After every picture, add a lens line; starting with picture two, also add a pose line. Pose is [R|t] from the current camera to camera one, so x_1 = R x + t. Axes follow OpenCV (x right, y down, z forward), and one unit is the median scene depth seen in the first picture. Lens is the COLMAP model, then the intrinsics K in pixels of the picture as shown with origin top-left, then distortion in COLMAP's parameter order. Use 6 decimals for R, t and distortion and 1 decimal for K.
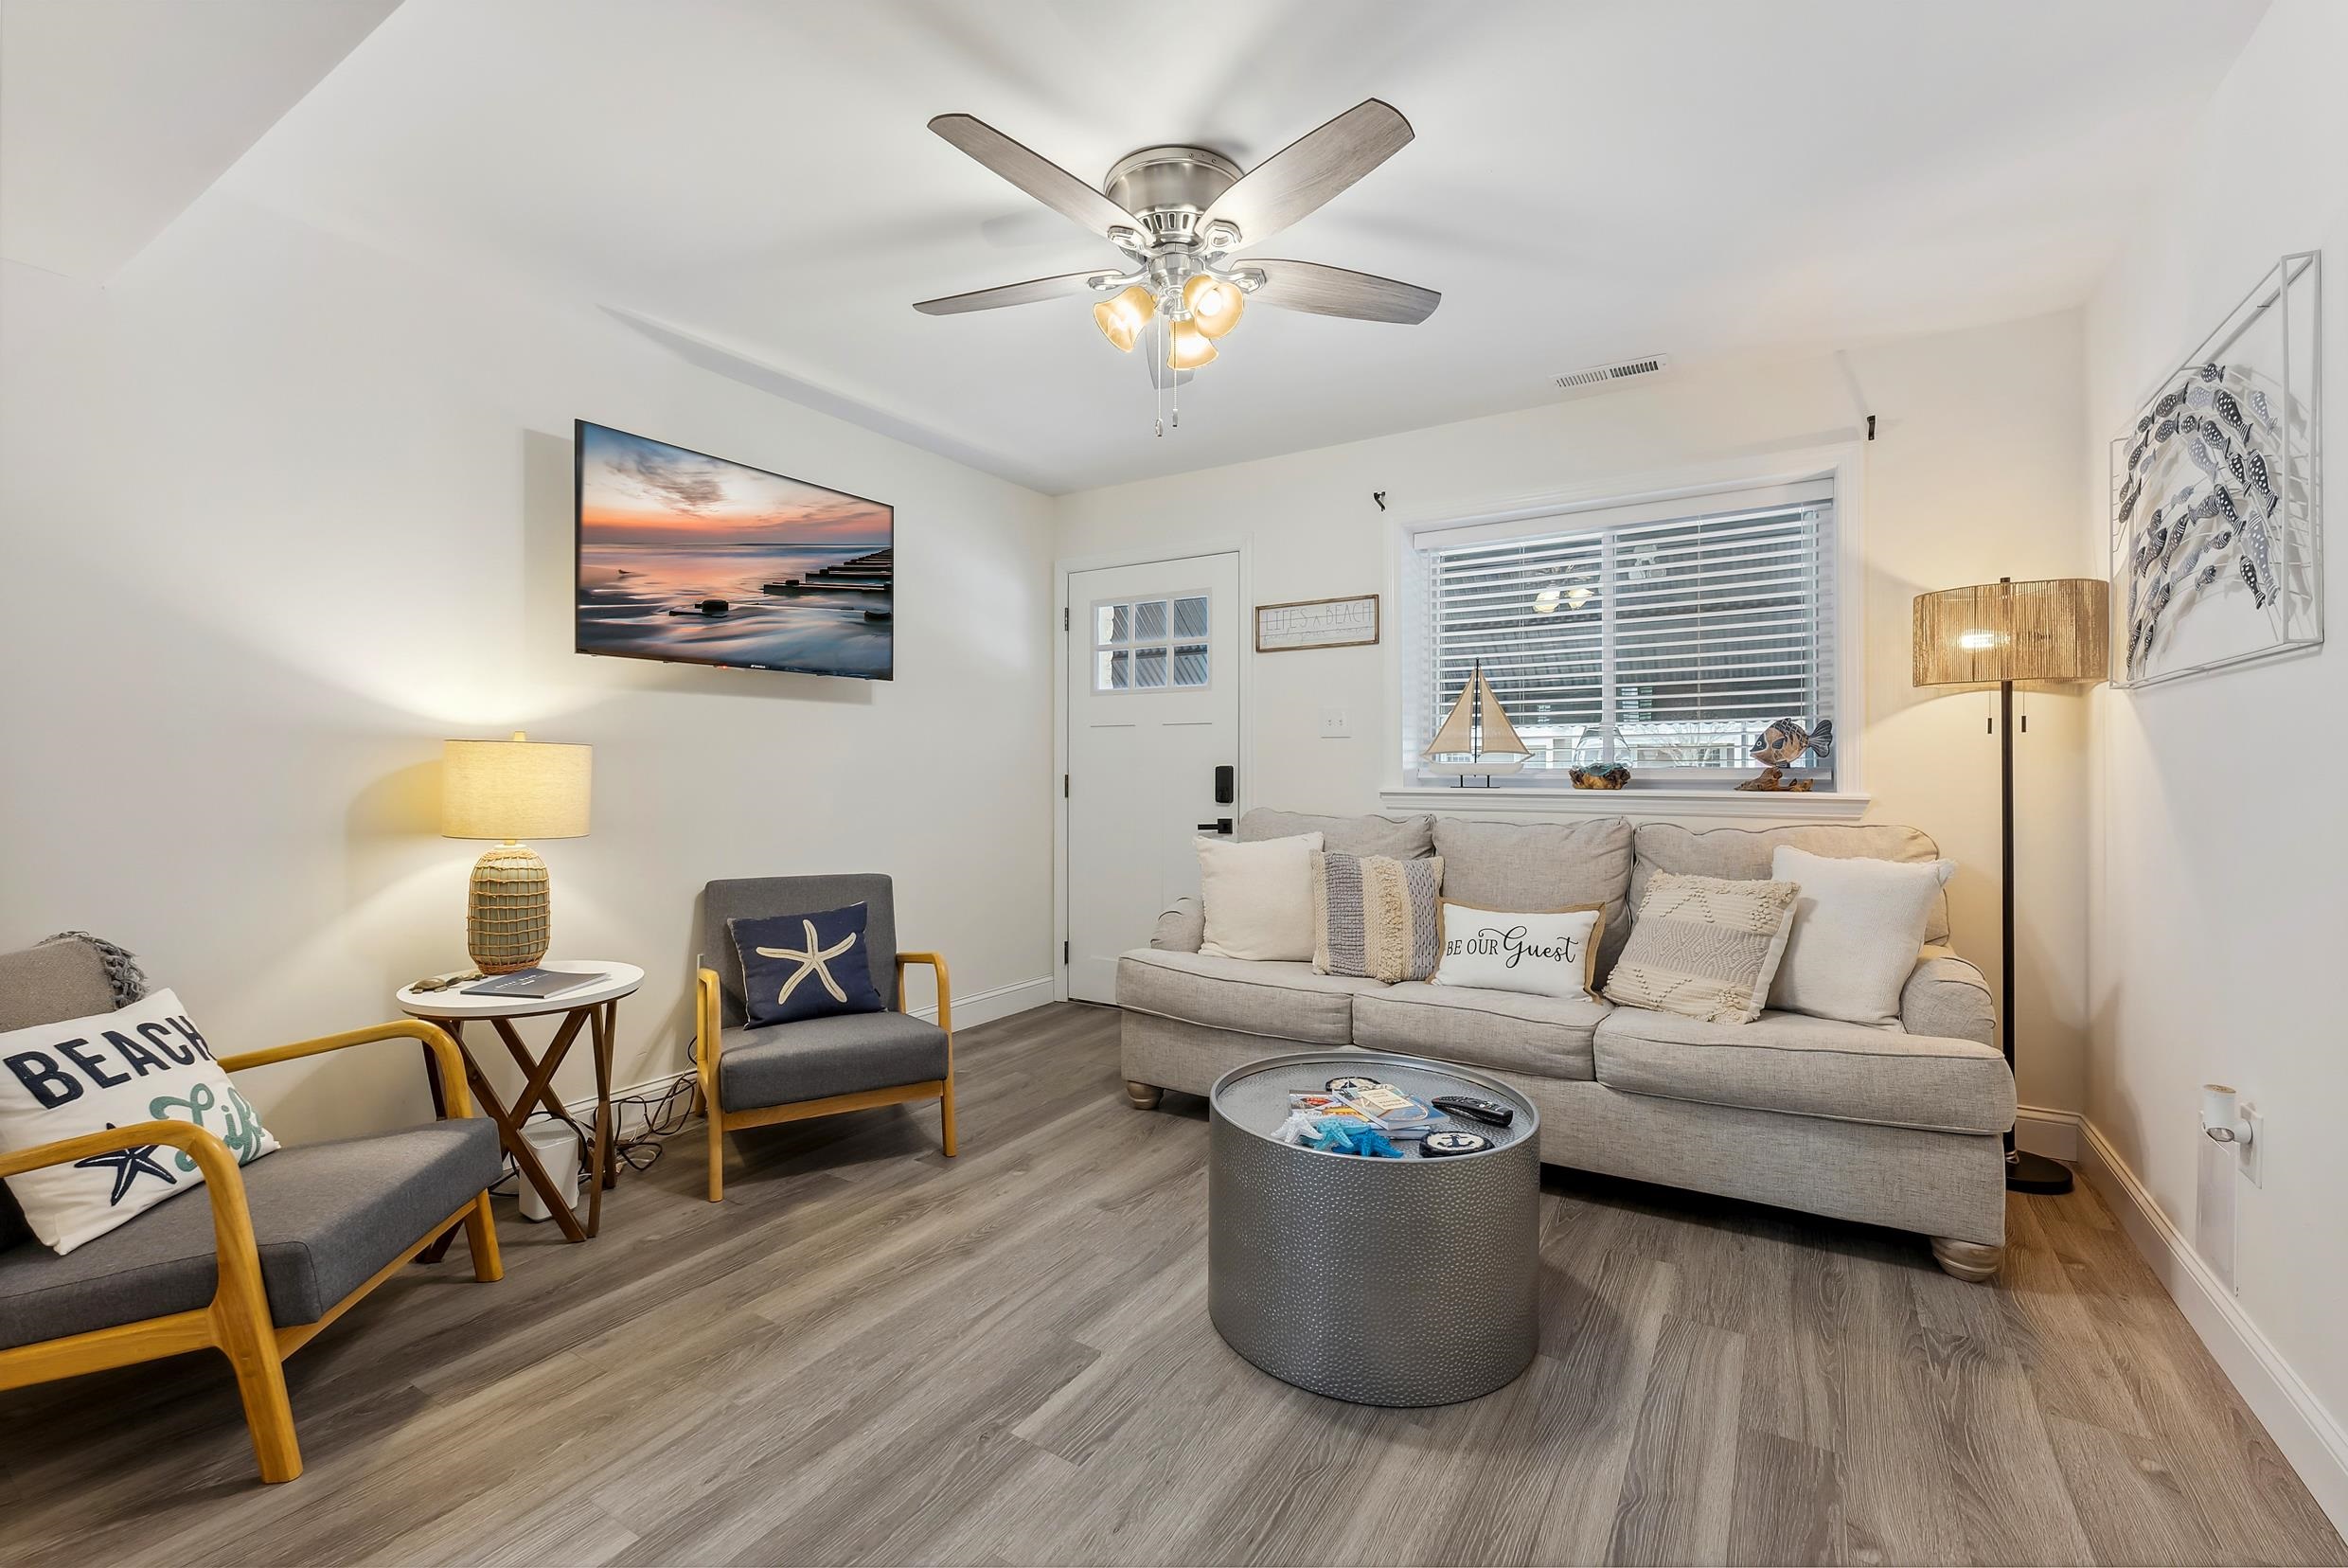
lens RADIAL K [[967.8, 0, 1174.0], [0, 967.8, 784.0], [0, 0, 1]] dist [-0.000962, -0.000114]
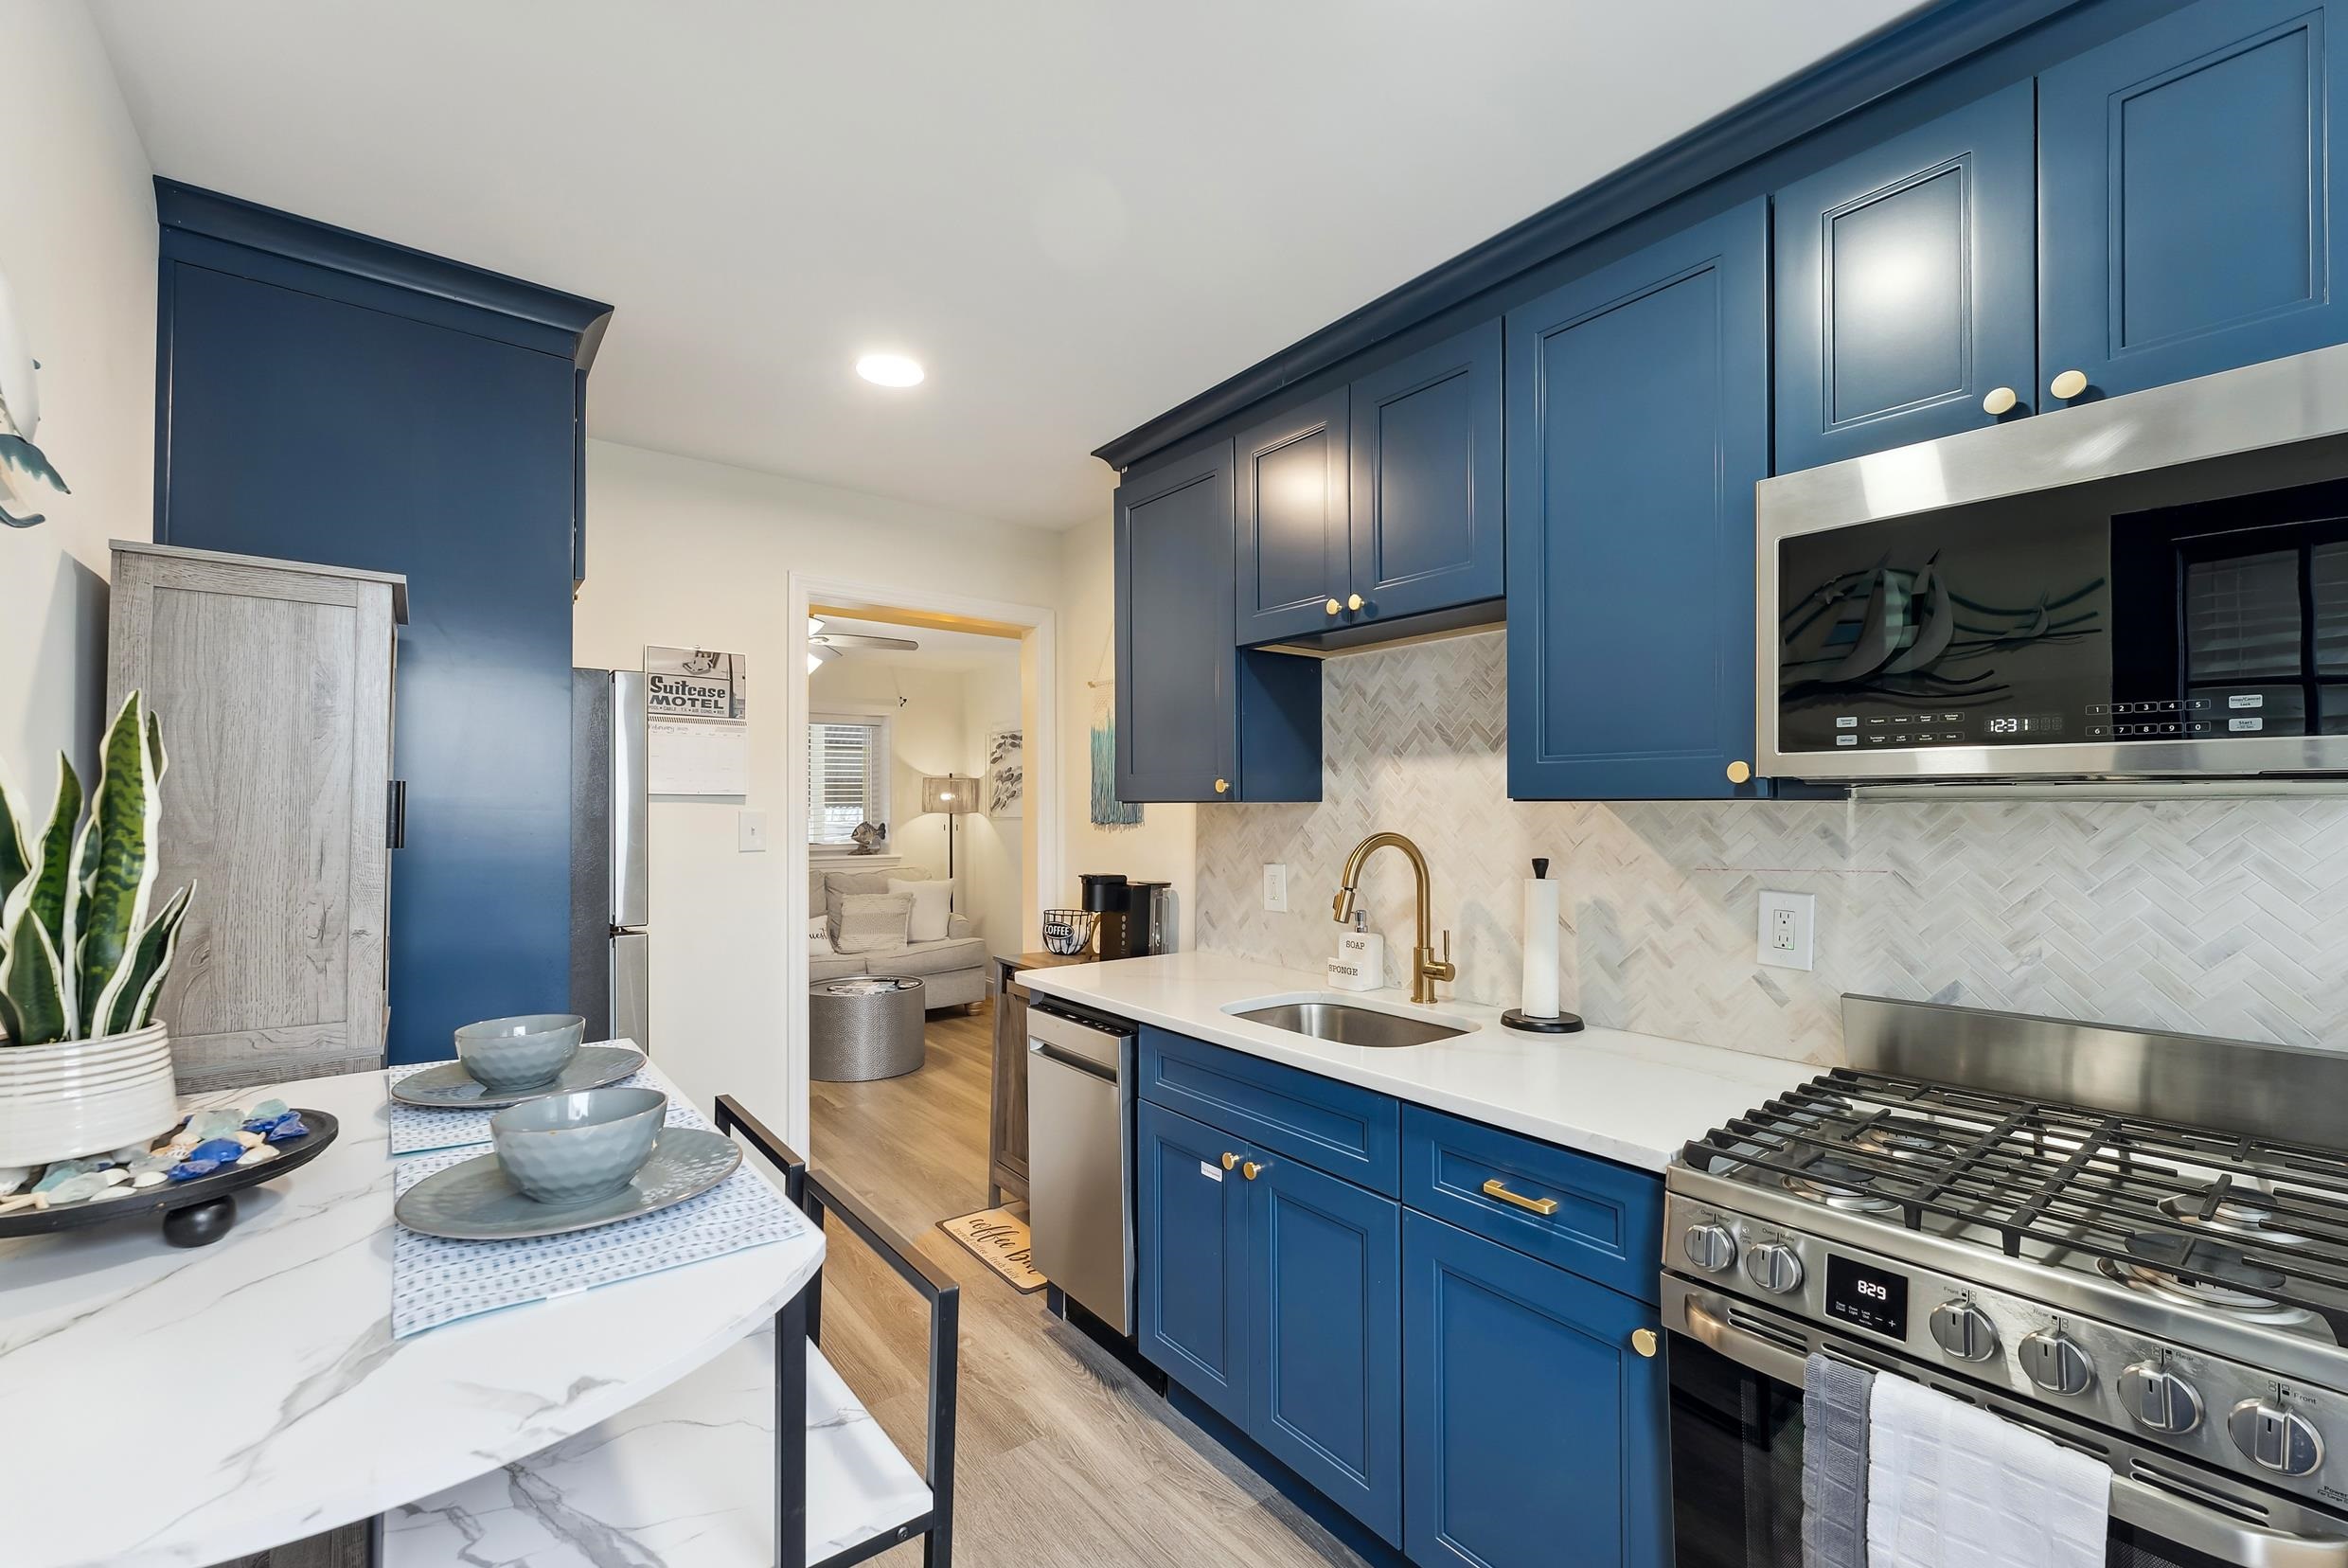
lens RADIAL K [[985.4, 0, 1174.0], [0, 985.4, 784.0], [0, 0, 1]] dist [0.000299, 0.000018]
pose [[0.340655, 0.024266, 0.939875, -1.744345], [0.013780, 0.999431, -0.030798, -0.103255], [-0.940087, 0.023443, 0.340126, -0.605472]]
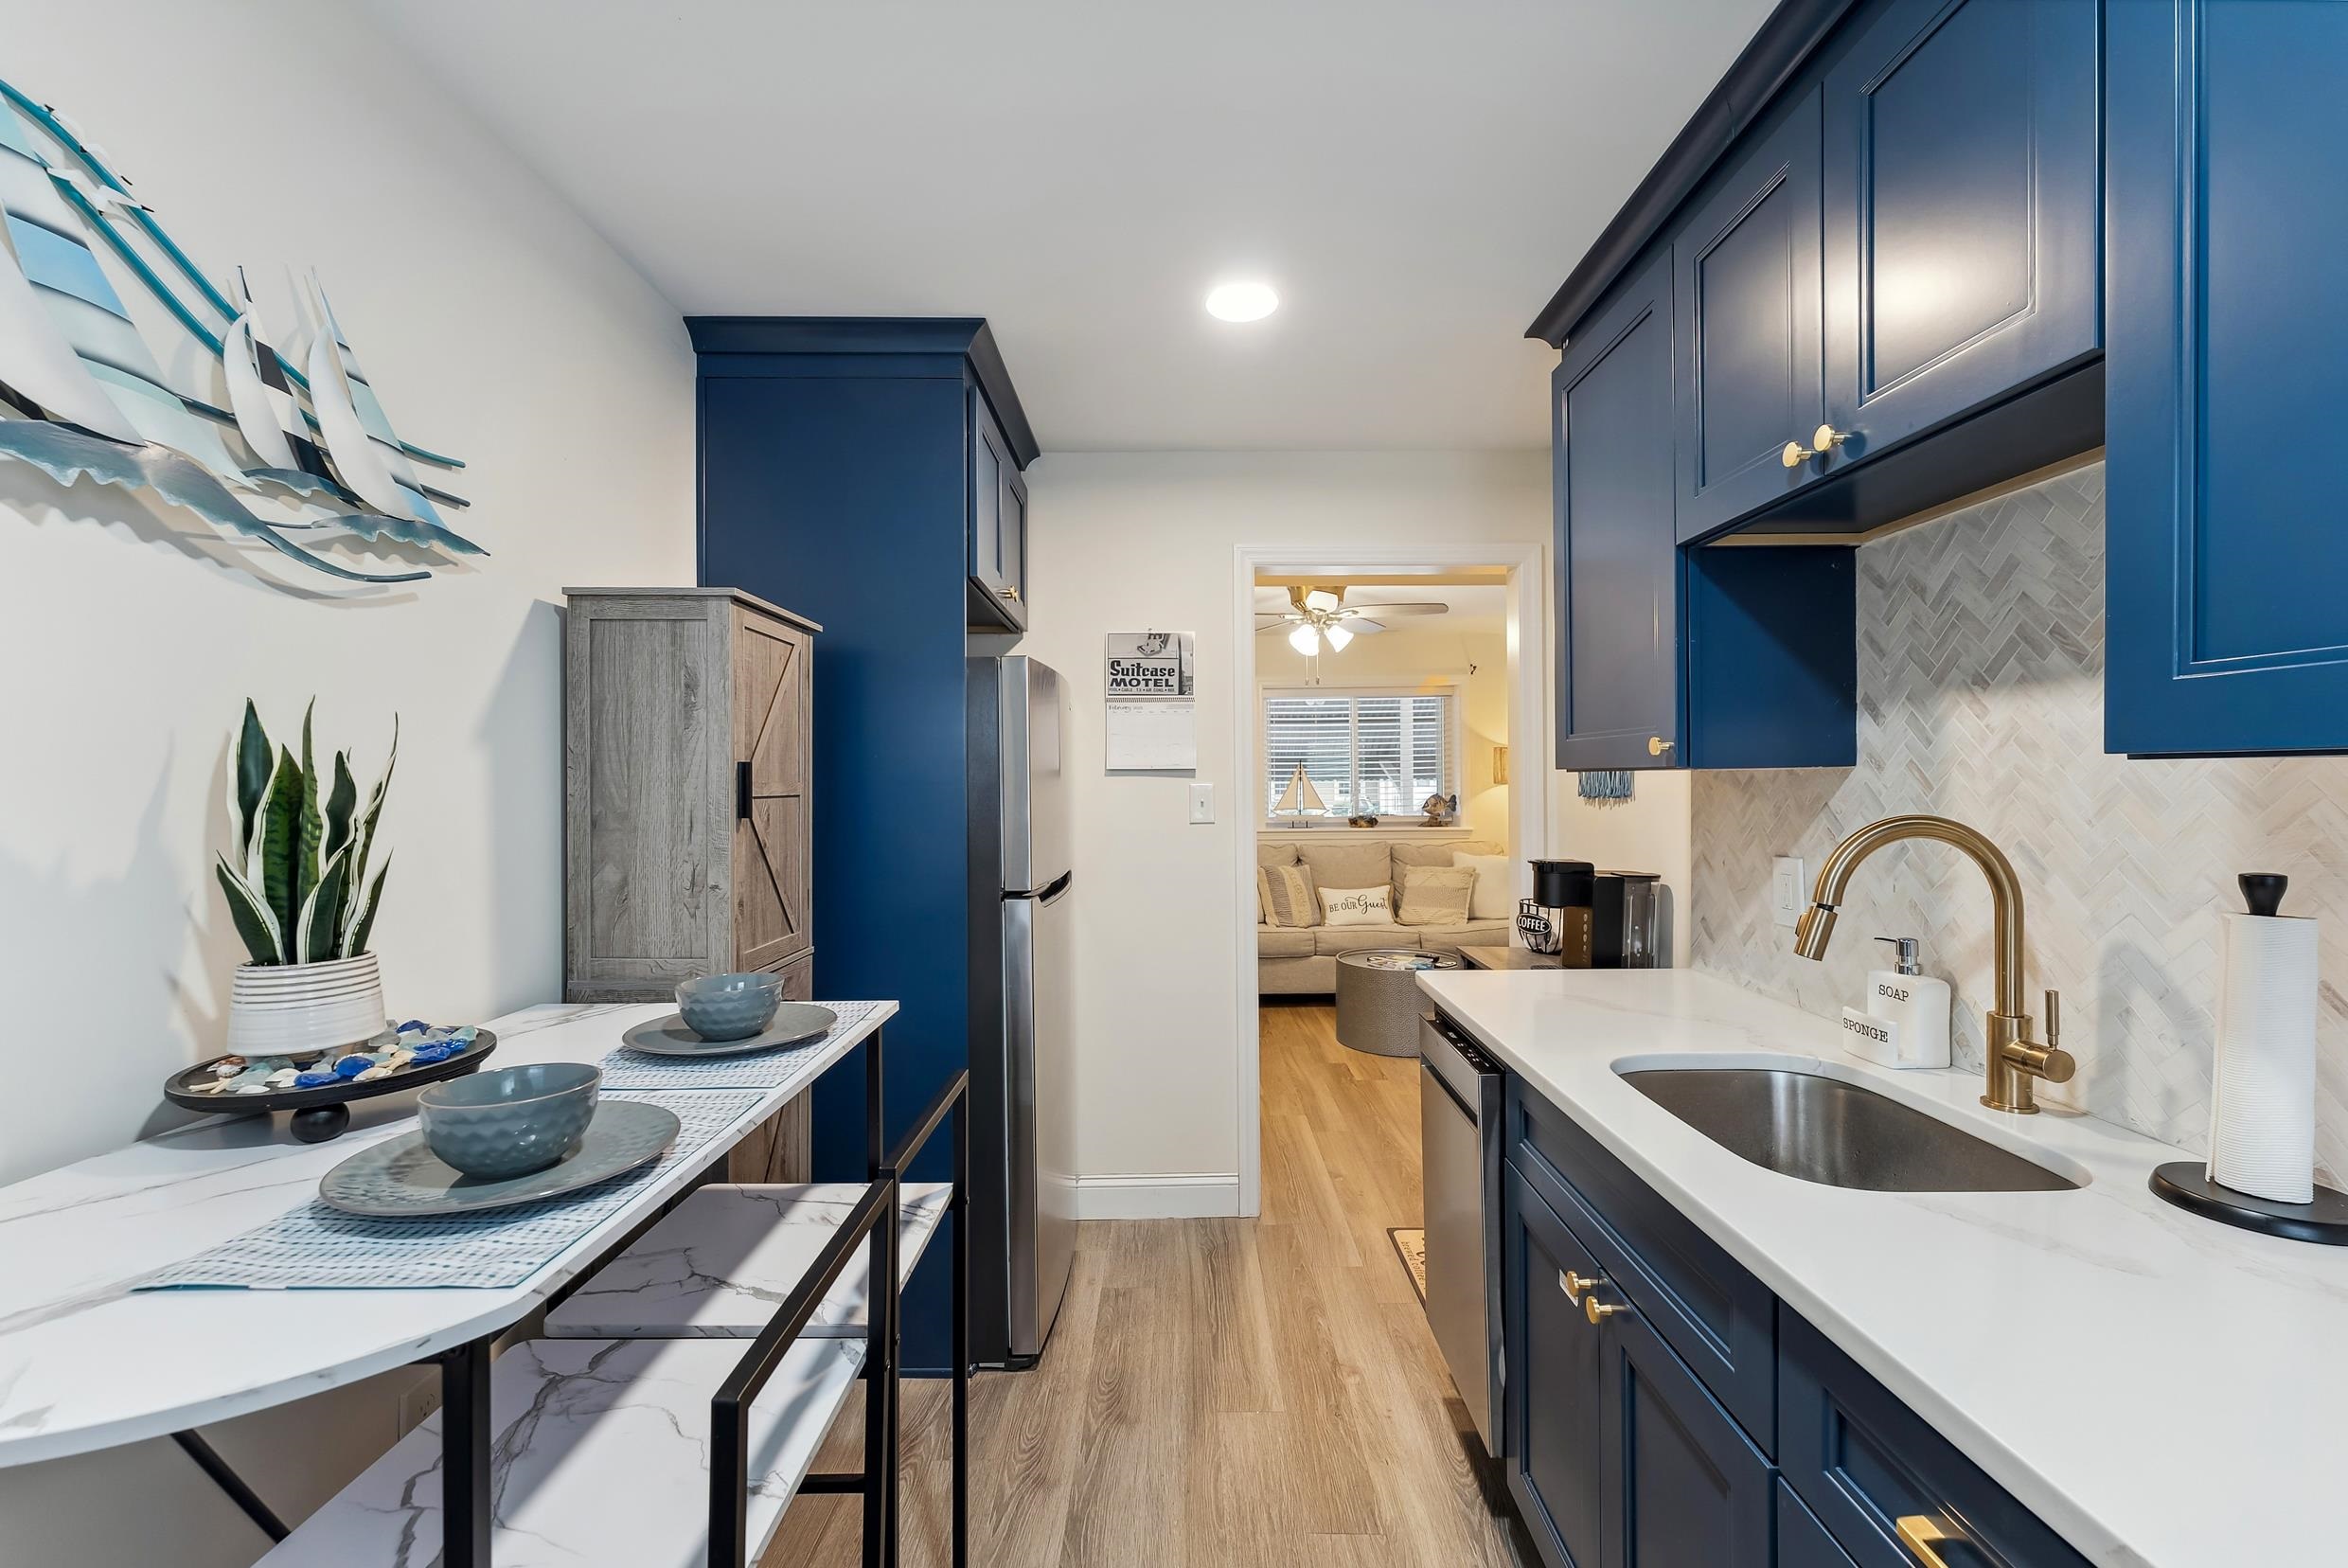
lens RADIAL K [[950.8, 0, 1174.0], [0, 950.8, 784.0], [0, 0, 1]] dist [0.000752, -0.000048]
pose [[0.847058, -0.006405, 0.531461, -1.423043], [0.014784, 0.999824, -0.011513, -0.101218], [-0.531294, 0.017610, 0.847004, -0.715829]]
